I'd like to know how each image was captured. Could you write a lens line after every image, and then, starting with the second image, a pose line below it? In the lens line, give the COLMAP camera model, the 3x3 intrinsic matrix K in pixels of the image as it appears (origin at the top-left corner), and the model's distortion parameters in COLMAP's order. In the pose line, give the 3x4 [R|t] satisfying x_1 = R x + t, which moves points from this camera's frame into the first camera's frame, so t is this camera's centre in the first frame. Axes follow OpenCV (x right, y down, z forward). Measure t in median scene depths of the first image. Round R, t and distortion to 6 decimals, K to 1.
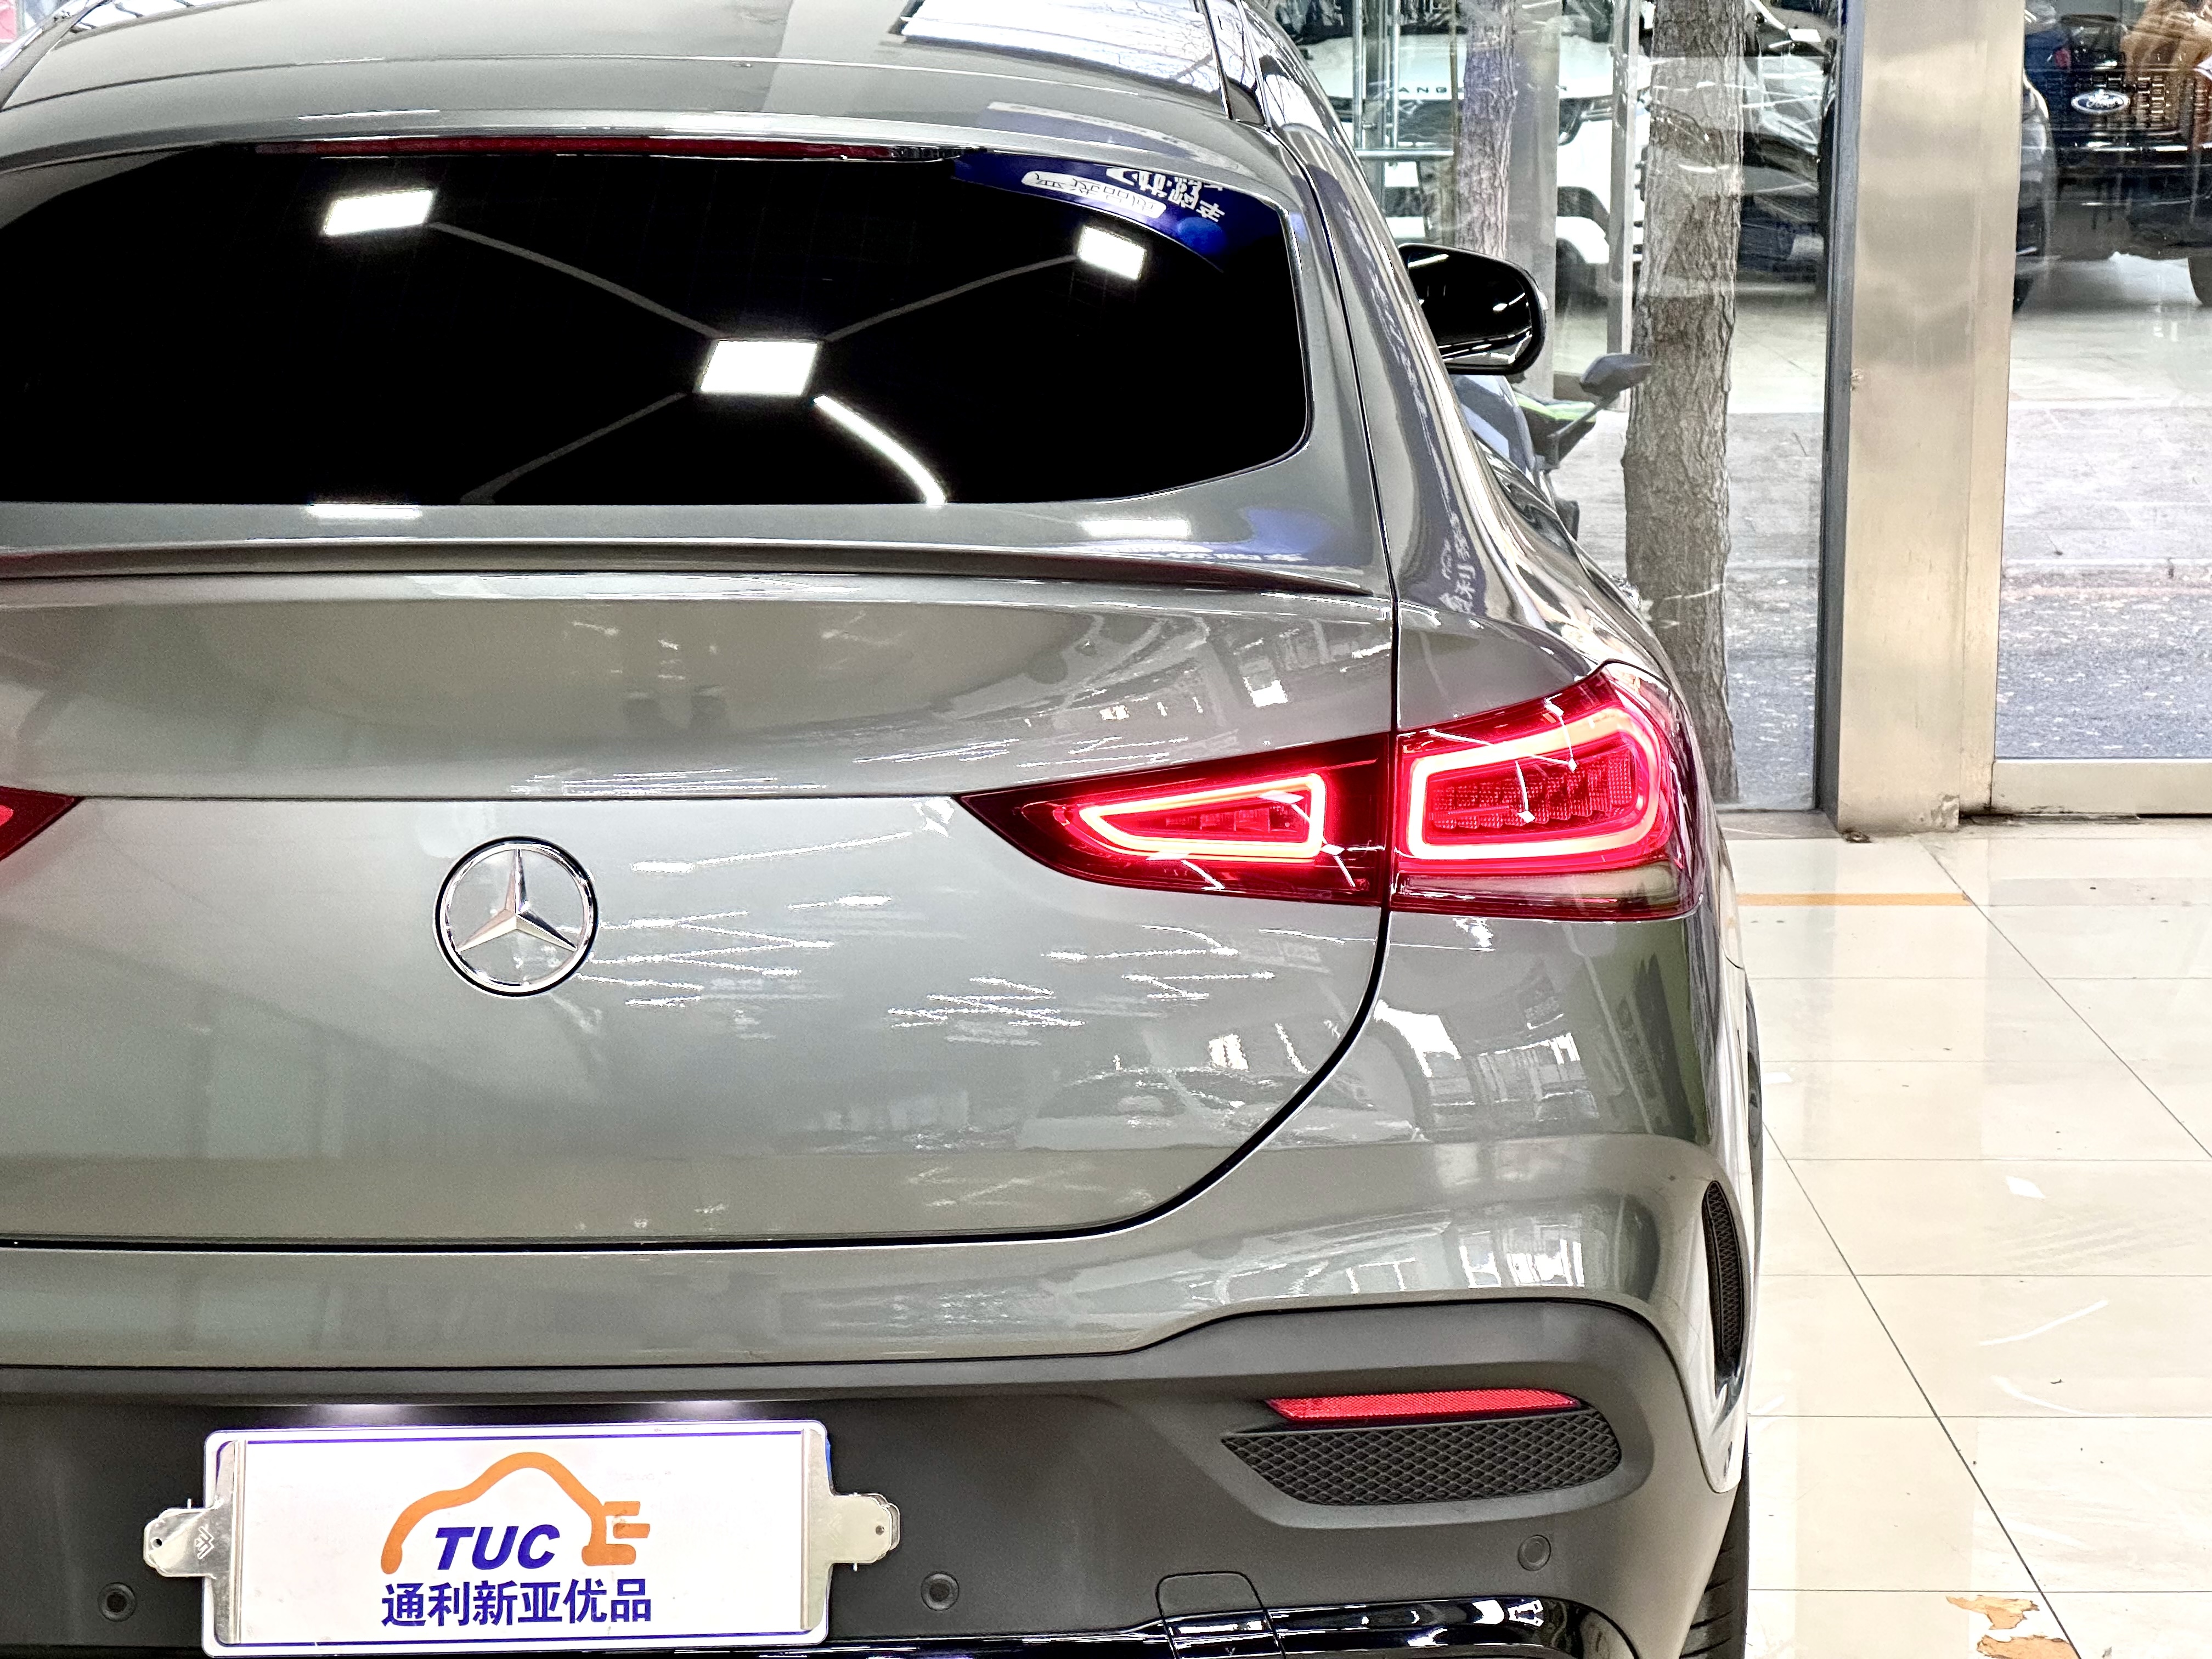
lens RADIAL K [[5226.5, 0, 1027.1], [0, 5226.5, 827.2], [0, 0, 1]] dist [0.320499, -0.314578]
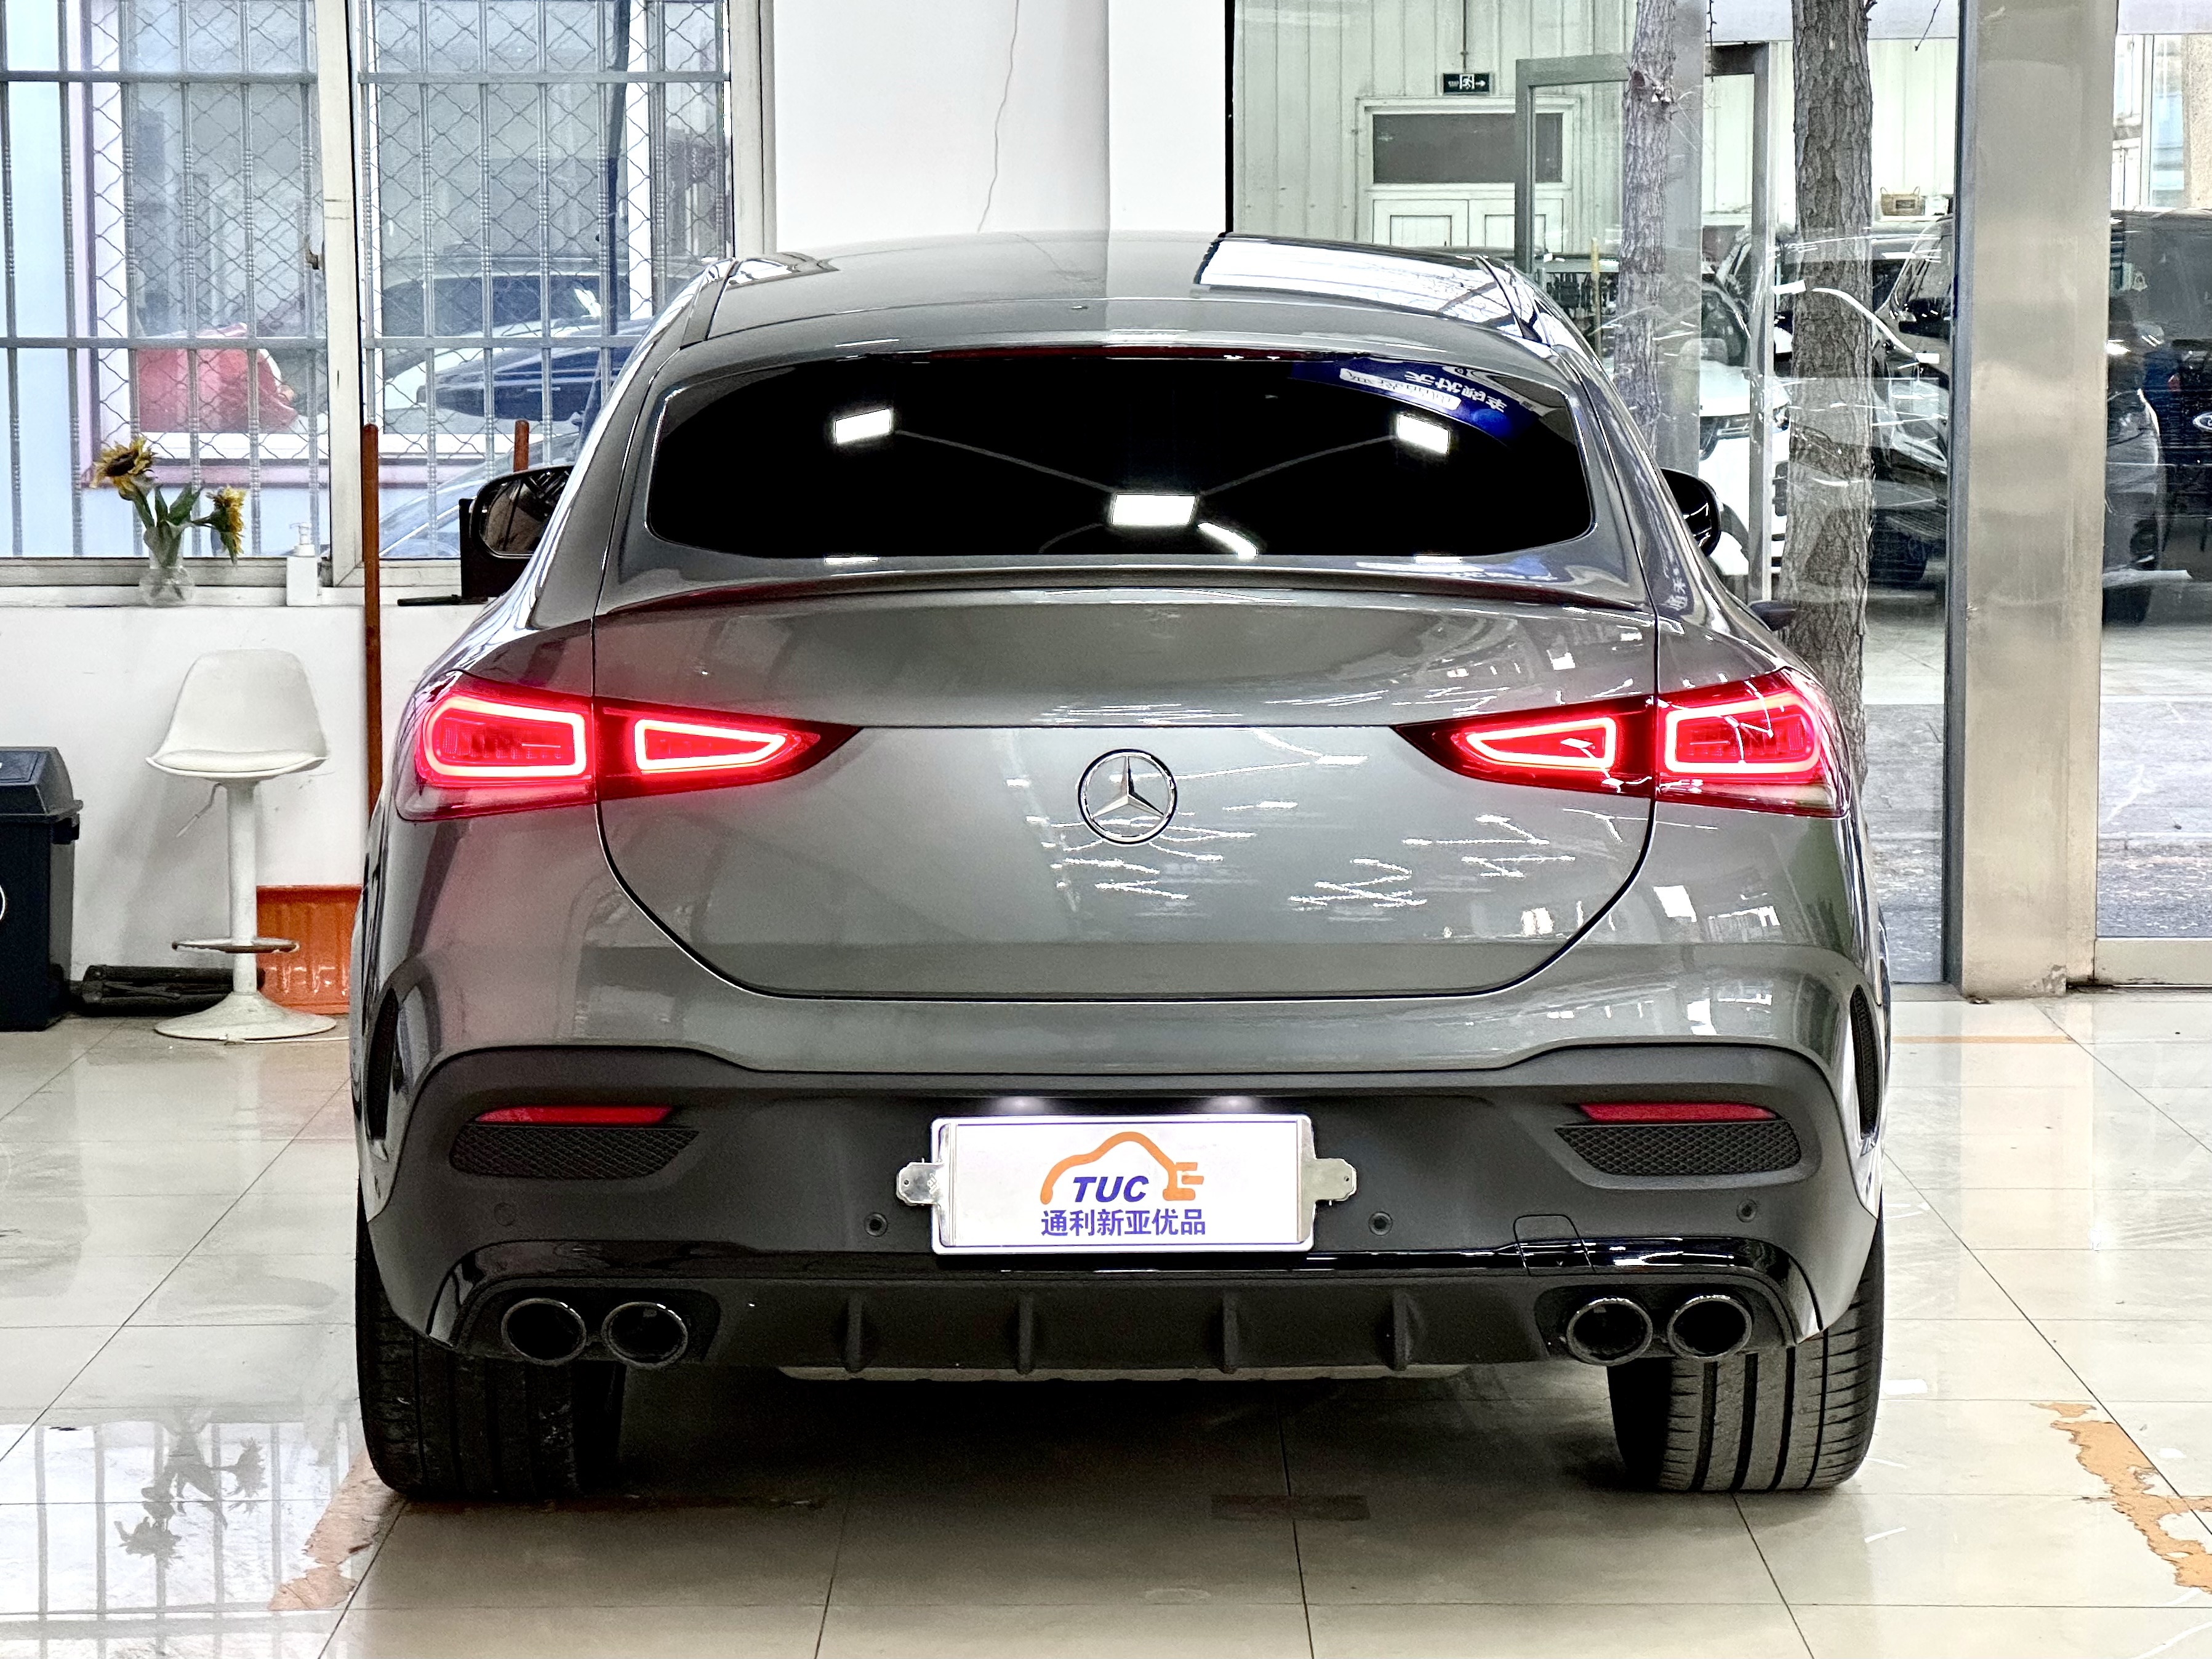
lens RADIAL K [[5207.4, 0, 1106.0], [0, 5207.4, 829.5], [0, 0, 1]] dist [-0.296410, 9.740331]
pose [[0.999899, -0.005498, -0.013138, -0.069144], [0.004691, 0.998148, -0.060648, 0.106009], [0.013447, 0.060580, 0.998073, -0.522432]]
